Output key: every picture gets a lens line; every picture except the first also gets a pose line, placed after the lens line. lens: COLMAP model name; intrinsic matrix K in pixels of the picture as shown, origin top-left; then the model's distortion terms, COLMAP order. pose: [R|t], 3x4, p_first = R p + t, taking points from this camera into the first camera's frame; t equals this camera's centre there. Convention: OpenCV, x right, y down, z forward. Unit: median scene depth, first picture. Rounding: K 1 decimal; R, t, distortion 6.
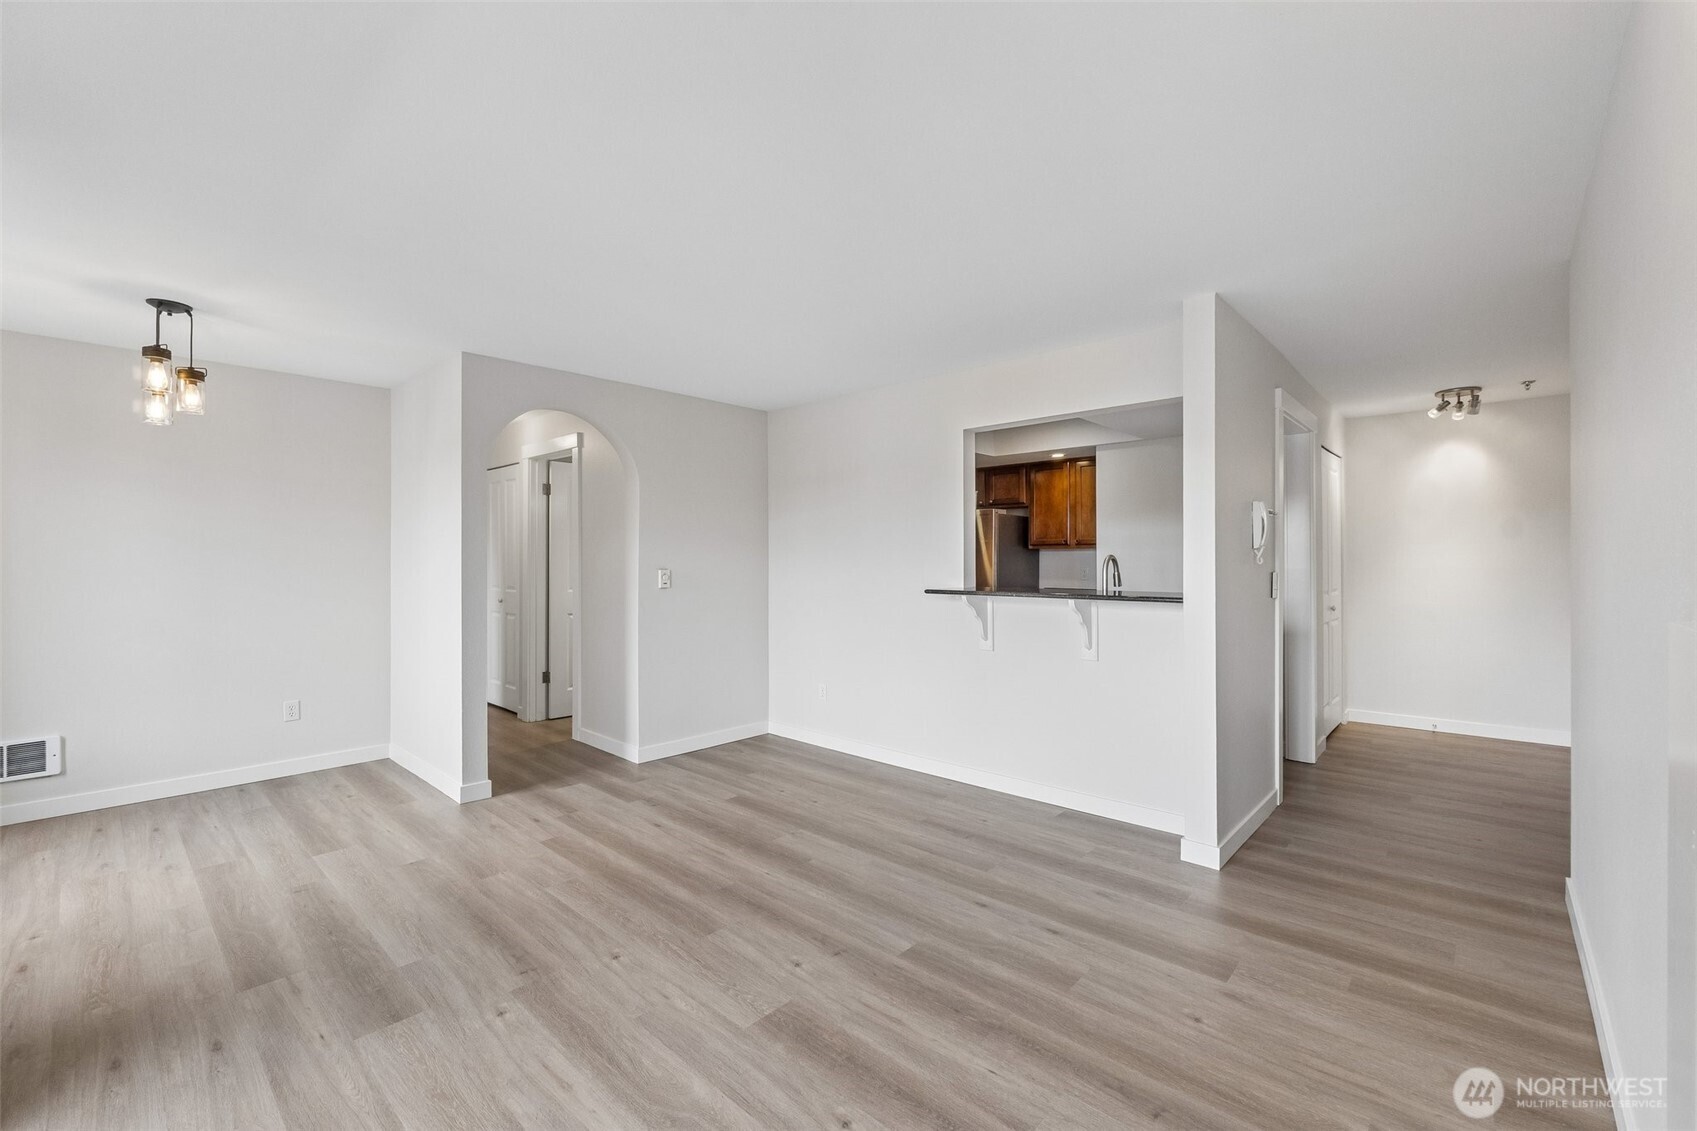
lens RADIAL K [[705.4, 0, 861.5], [0, 705.4, 561.2], [0, 0, 1]] dist [-0.011914, 0.001427]
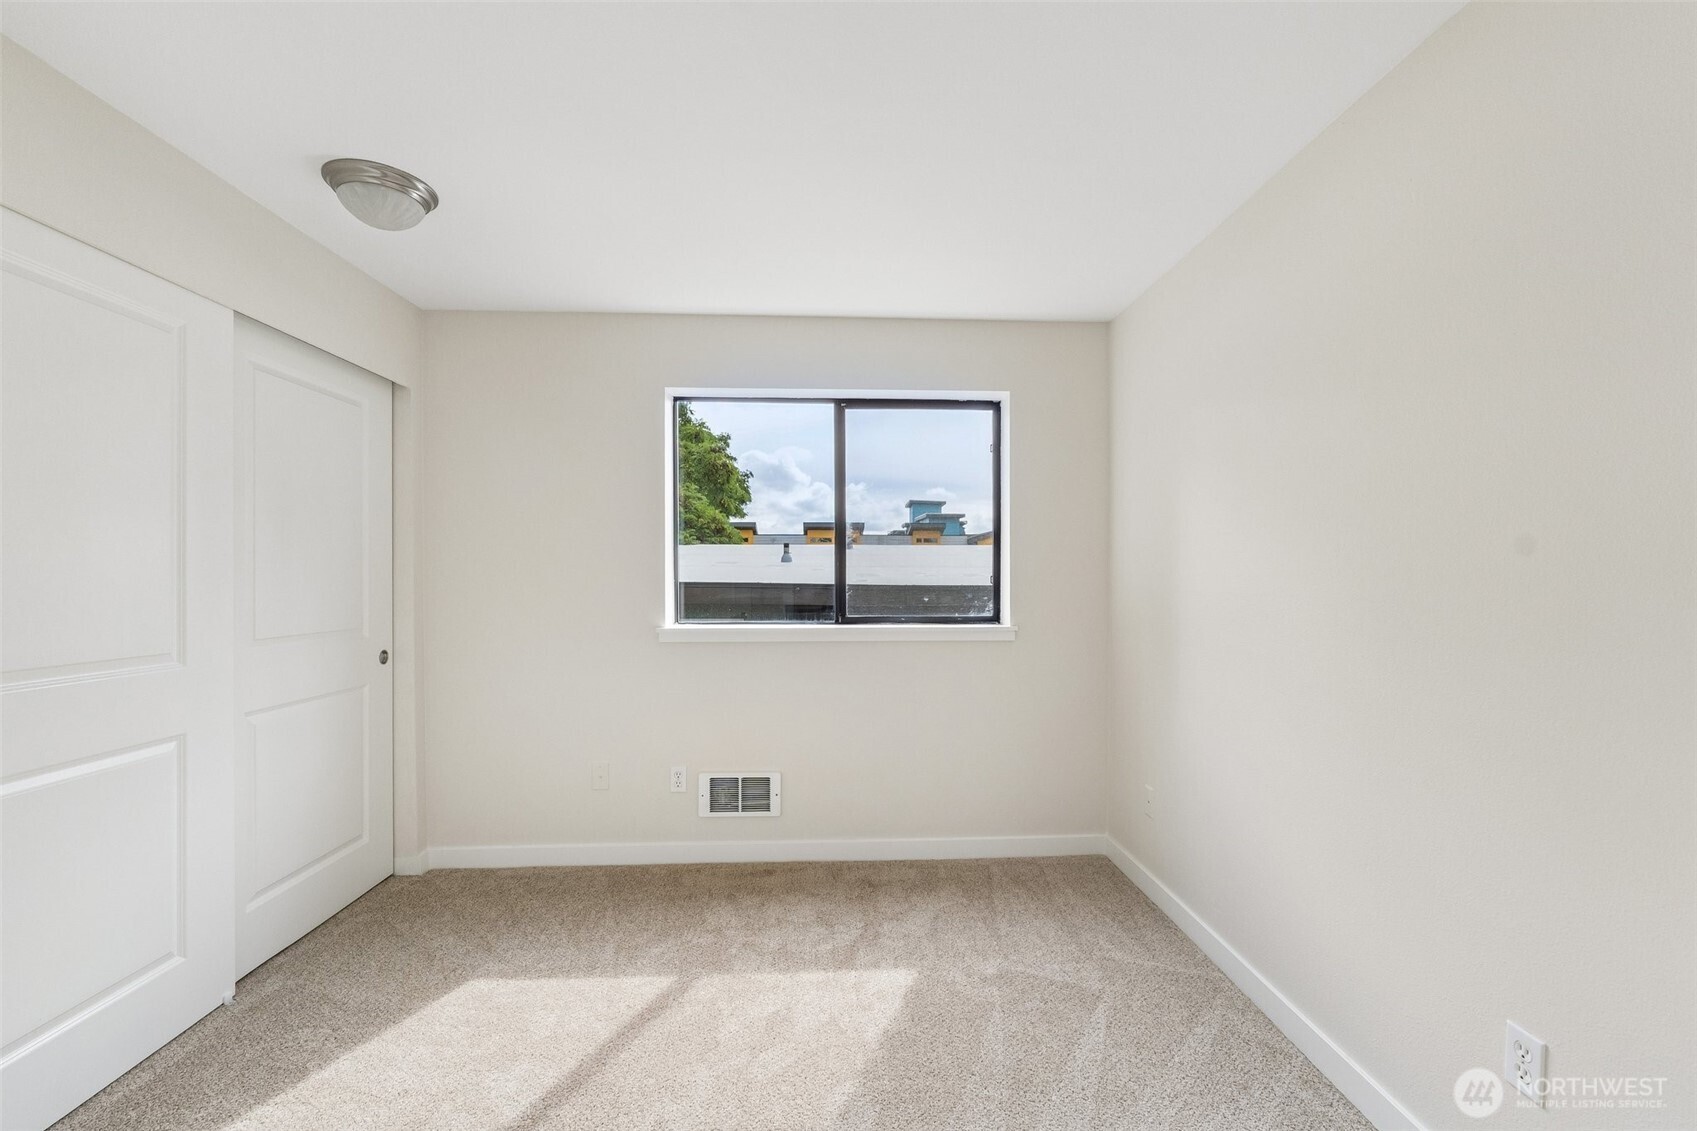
lens RADIAL K [[705.4, 0, 856.6], [0, 705.4, 585.9], [0, 0, 1]] dist [-0.011914, 0.001427]
pose [[0.696837, 0.019900, -0.716953, -0.532162], [-0.011829, 0.999798, 0.016254, 0.002158], [0.717132, -0.002846, 0.696932, 0.525189]]
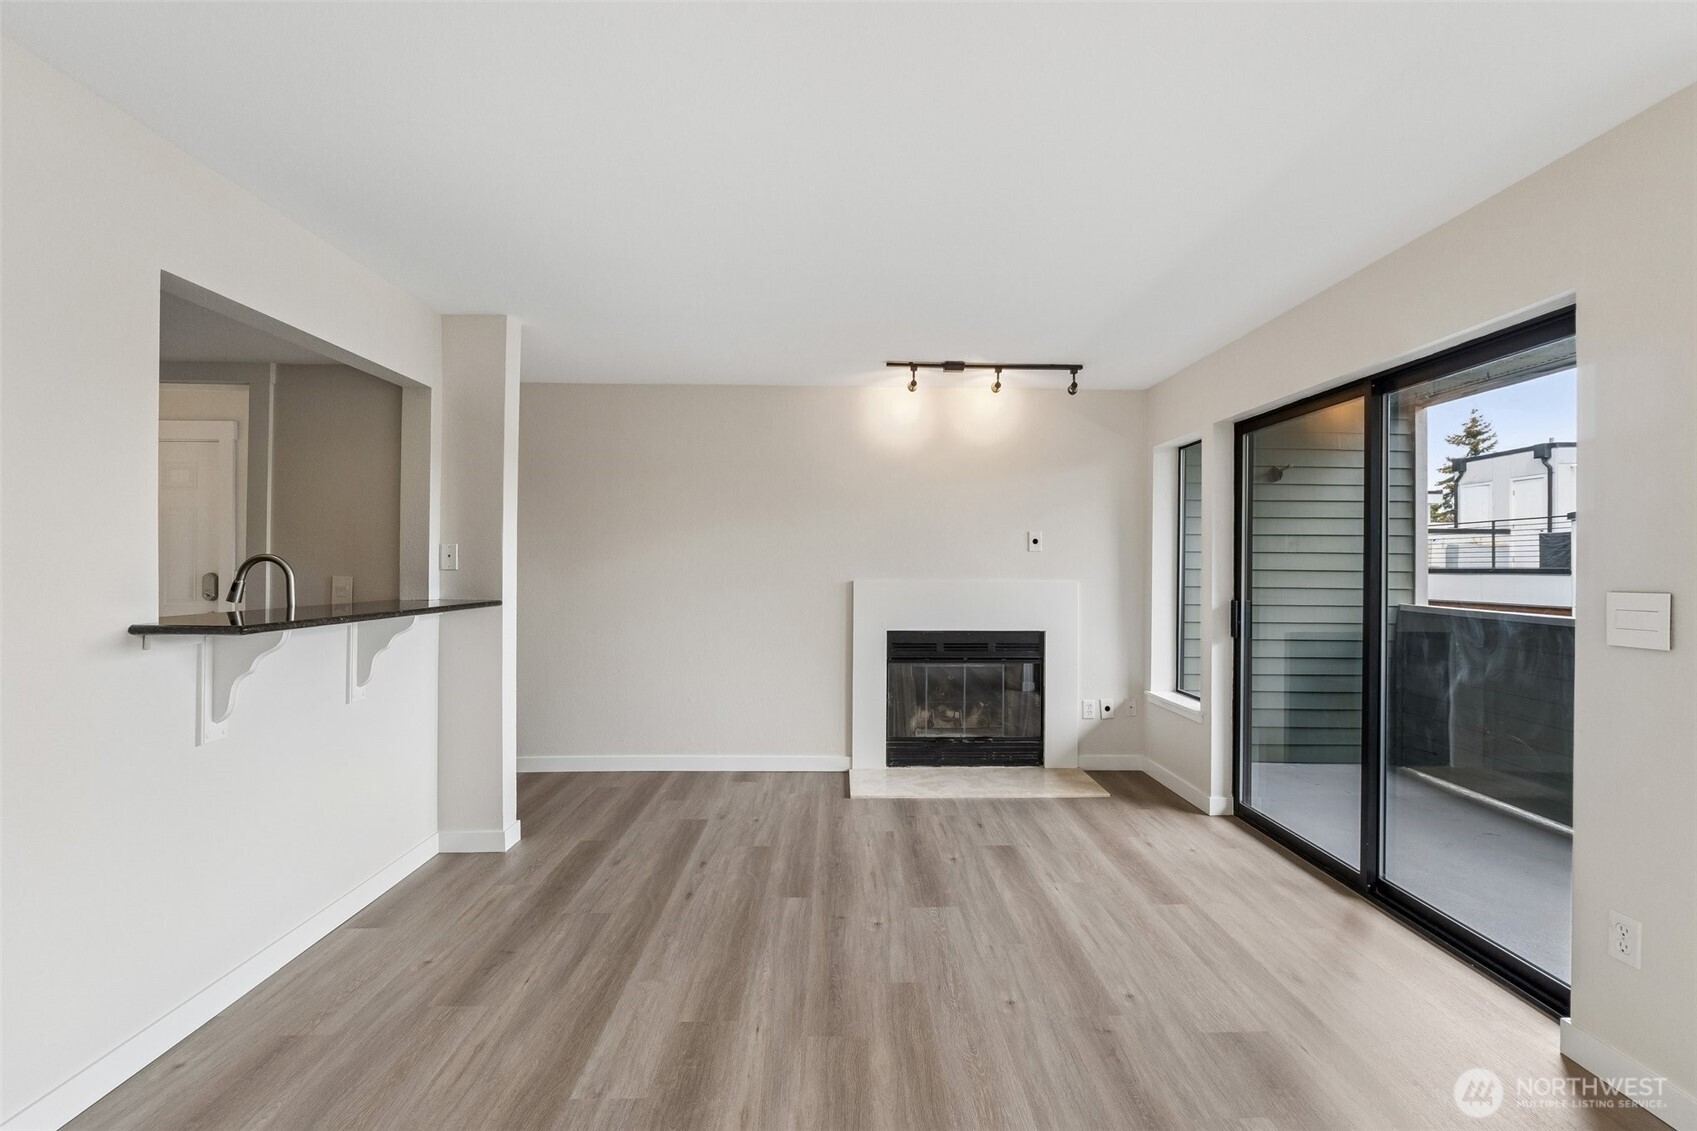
lens RADIAL K [[705.4, 0, 862.5], [0, 705.4, 572.1], [0, 0, 1]] dist [-0.011914, 0.001427]
pose [[-0.693257, -0.007968, 0.720646, -0.653498], [-0.003166, 0.999963, 0.008010, 0.001042], [-0.720683, 0.003272, -0.693257, 1.331587]]
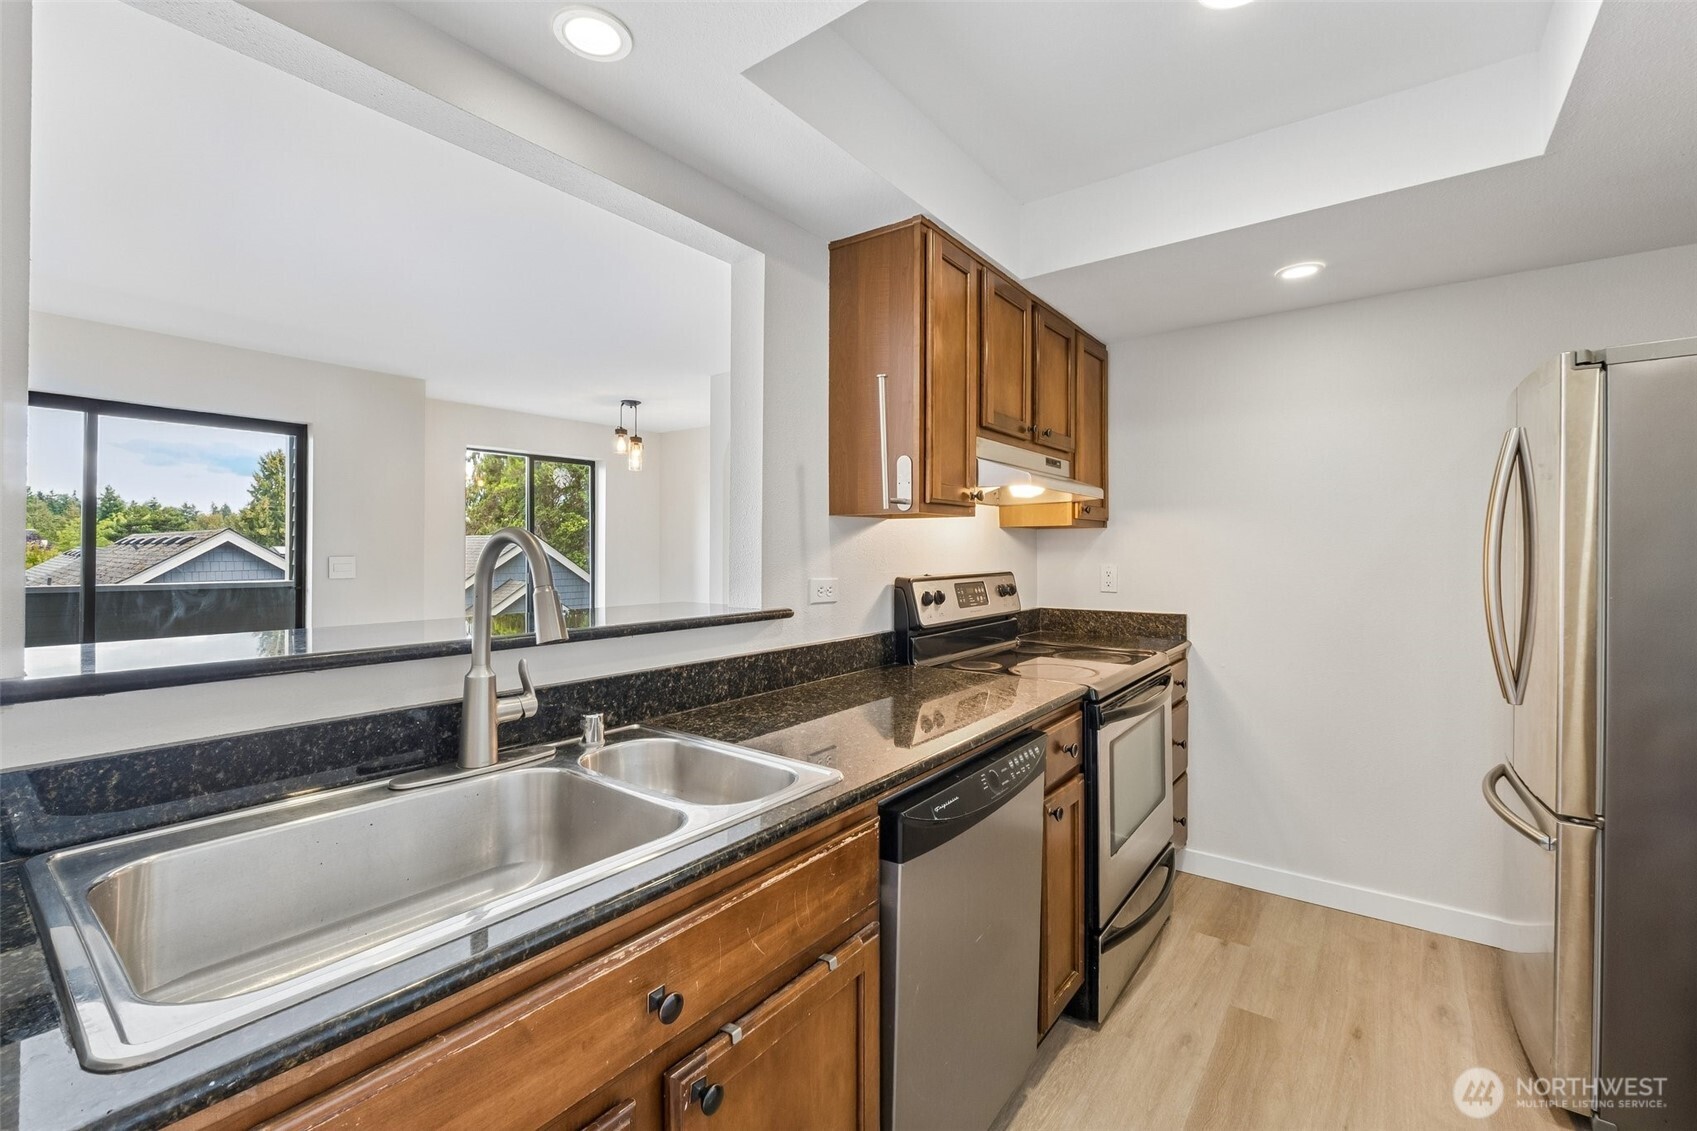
lens RADIAL K [[705.4, 0, 873.4], [0, 705.4, 542.3], [0, 0, 1]] dist [-0.011914, 0.001427]
pose [[0.097540, -0.010707, -0.995174, 0.824875], [-0.004628, 0.999926, -0.011212, 0.003183], [0.995221, 0.005699, 0.097483, 1.425254]]
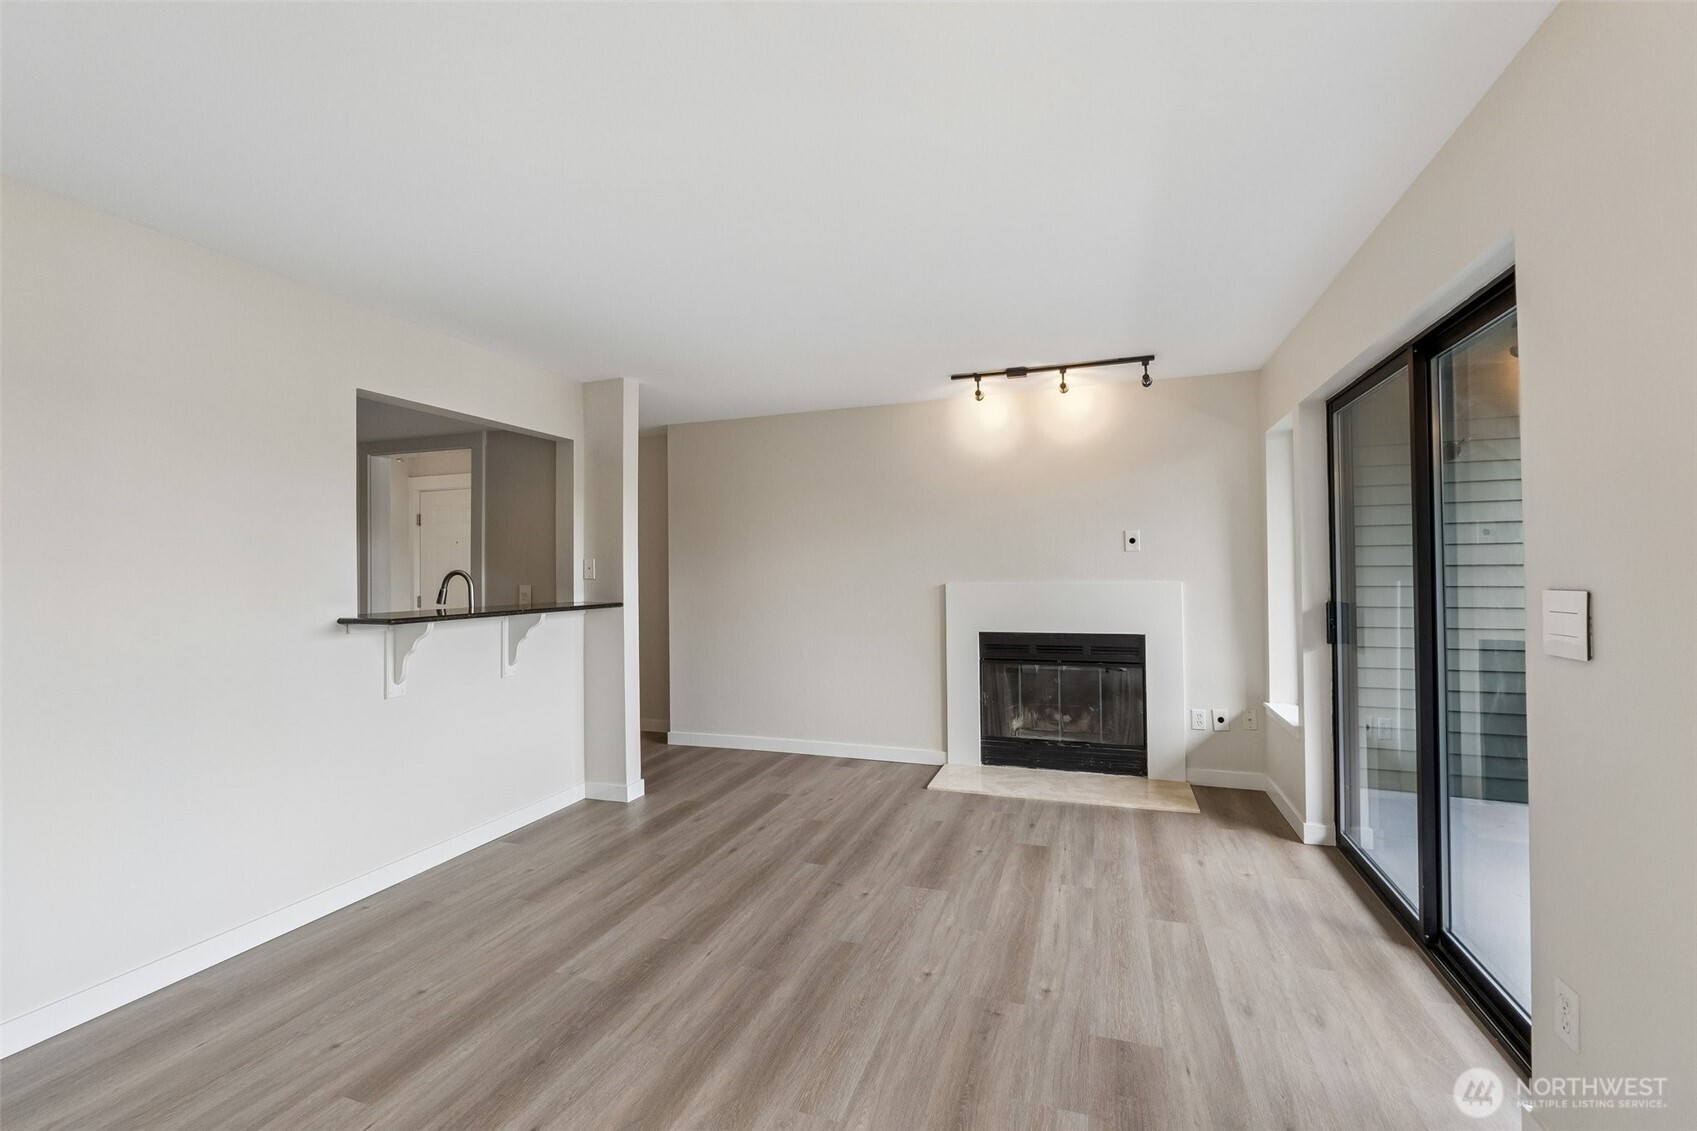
lens RADIAL K [[705.4, 0, 864.2], [0, 705.4, 564.2], [0, 0, 1]] dist [-0.011914, 0.001427]
pose [[-0.395581, 0.014454, 0.918317, -0.922203], [0.015039, 0.999844, -0.009258, 0.000268], [-0.918308, 0.010148, -0.395737, 1.103830]]
